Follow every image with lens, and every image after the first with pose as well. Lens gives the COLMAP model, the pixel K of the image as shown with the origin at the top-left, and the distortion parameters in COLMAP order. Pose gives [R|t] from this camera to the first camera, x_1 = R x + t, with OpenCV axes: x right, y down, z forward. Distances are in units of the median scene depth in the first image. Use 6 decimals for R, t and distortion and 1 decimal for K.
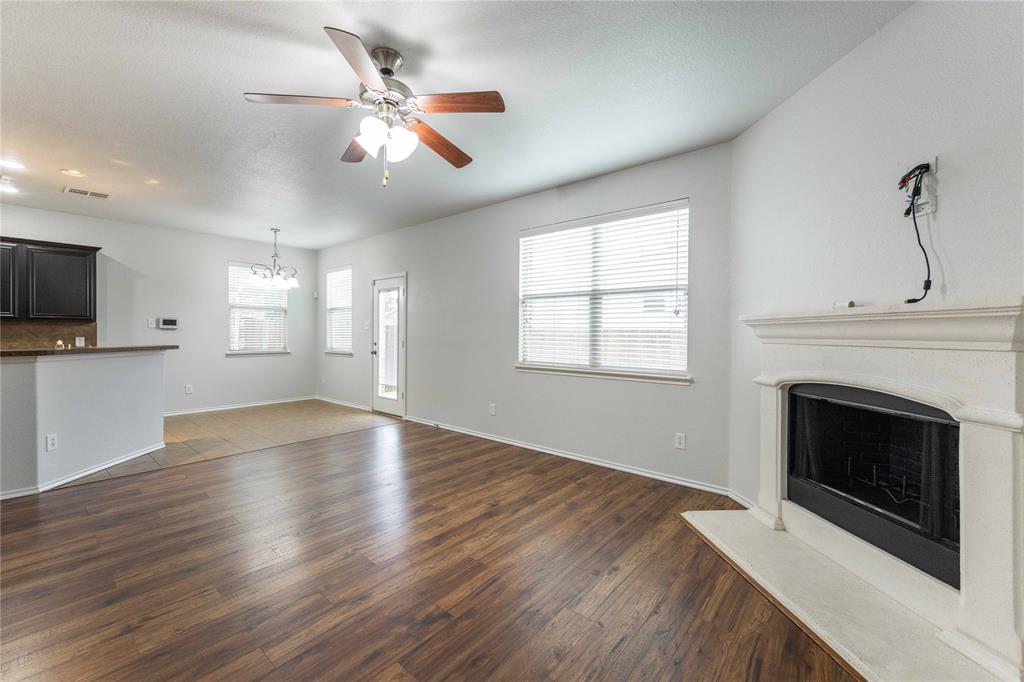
lens RADIAL K [[407.7, 0, 515.0], [0, 407.7, 331.5], [0, 0, 1]] dist [0.002959, 0.000002]
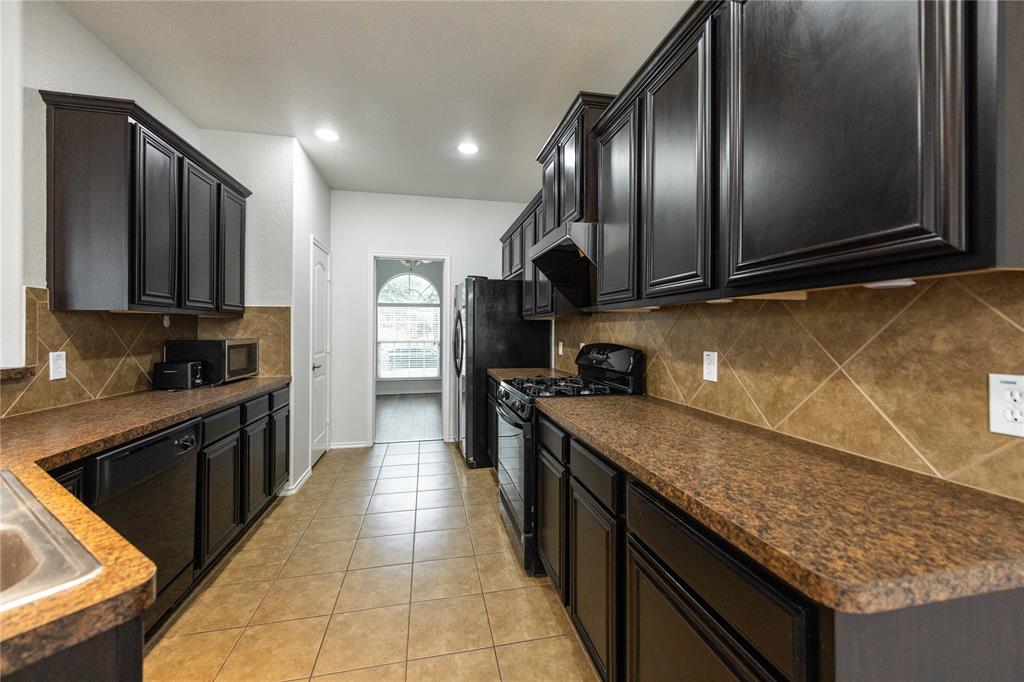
lens RADIAL K [[407.7, 0, 512.3], [0, 407.7, 331.0], [0, 0, 1]] dist [0.002959, 0.000002]
pose [[-0.617479, -0.011341, -0.786505, -0.758802], [-0.006268, 0.999935, -0.009498, -0.000427], [0.786562, -0.000935, -0.617510, 0.871747]]
